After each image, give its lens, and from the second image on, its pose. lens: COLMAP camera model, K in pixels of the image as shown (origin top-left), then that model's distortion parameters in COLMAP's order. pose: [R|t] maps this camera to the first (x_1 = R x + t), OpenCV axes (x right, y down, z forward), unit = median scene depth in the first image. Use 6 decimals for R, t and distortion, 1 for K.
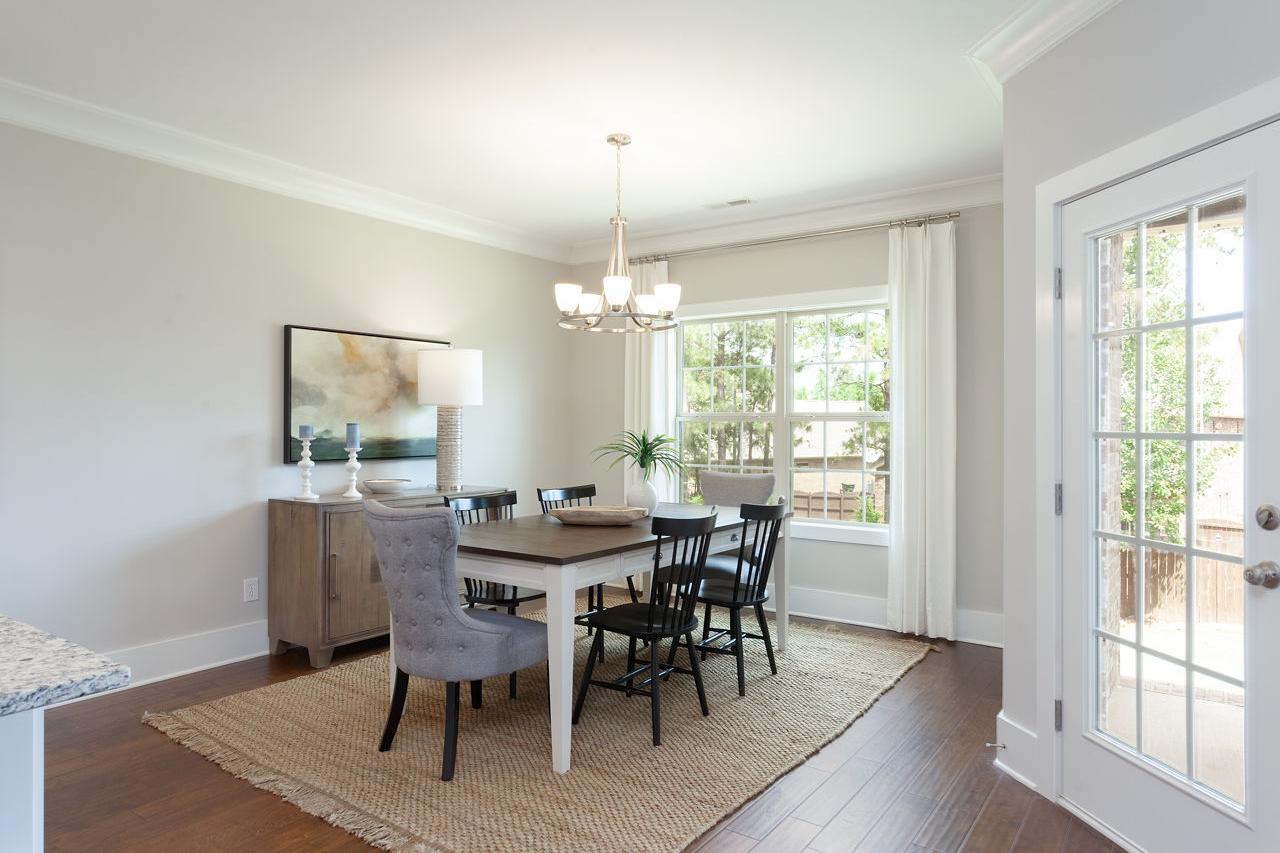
lens RADIAL K [[793.8, 0, 638.5], [0, 793.8, 424.0], [0, 0, 1]] dist [0.001401, 0.000133]
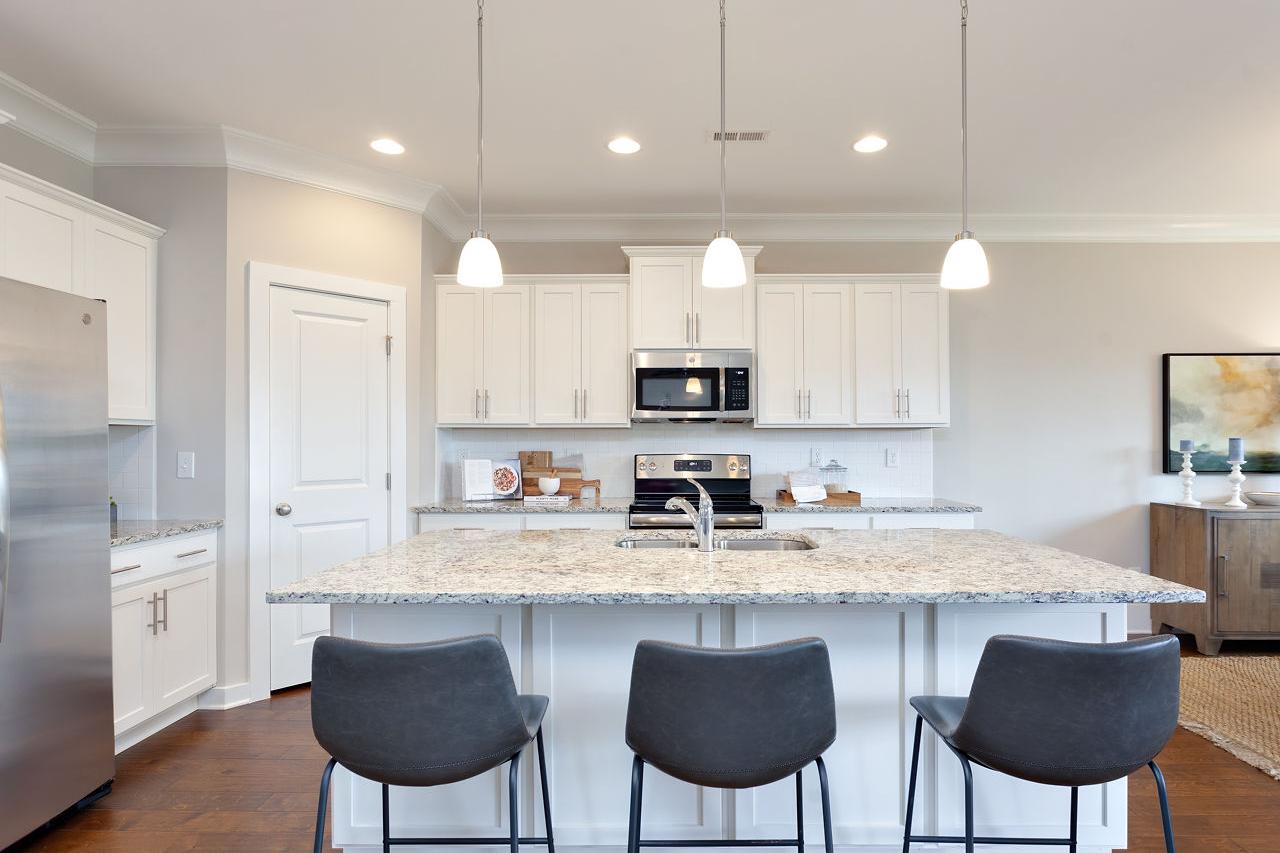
lens RADIAL K [[703.4, 0, 644.1], [0, 703.4, 436.3], [0, 0, 1]] dist [-0.010867, 0.001169]
pose [[0.567275, -0.007028, -0.823498, -0.033547], [0.004717, 0.999975, -0.005285, -0.002305], [0.823515, -0.000886, 0.567294, -0.207667]]
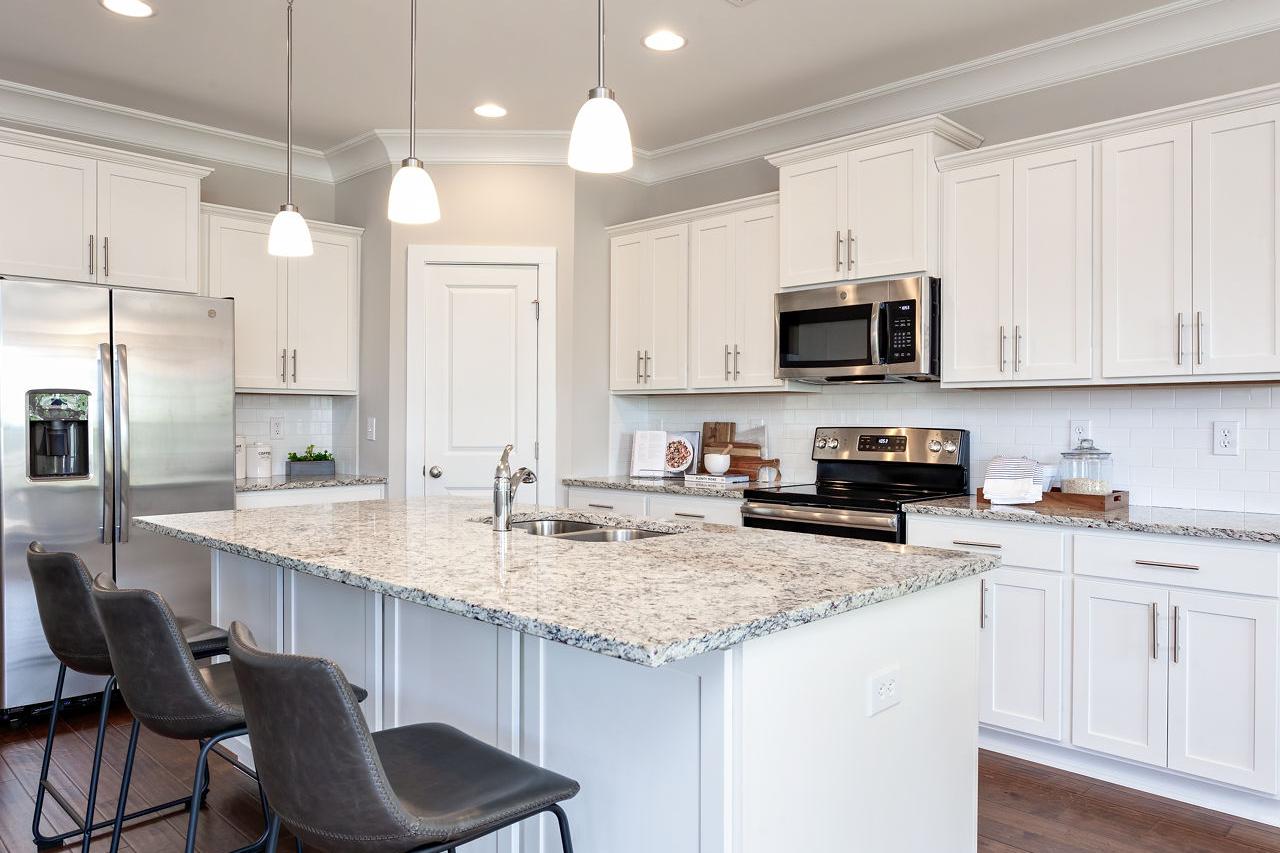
lens RADIAL K [[892.4, 0, 640.1], [0, 892.4, 422.9], [0, 0, 1]] dist [-0.010895, 0.000666]
pose [[-0.166089, 0.002386, -0.986108, 0.316200], [-0.000518, 0.999997, 0.002507, 0.032312], [0.986111, 0.000927, -0.166087, 1.129596]]
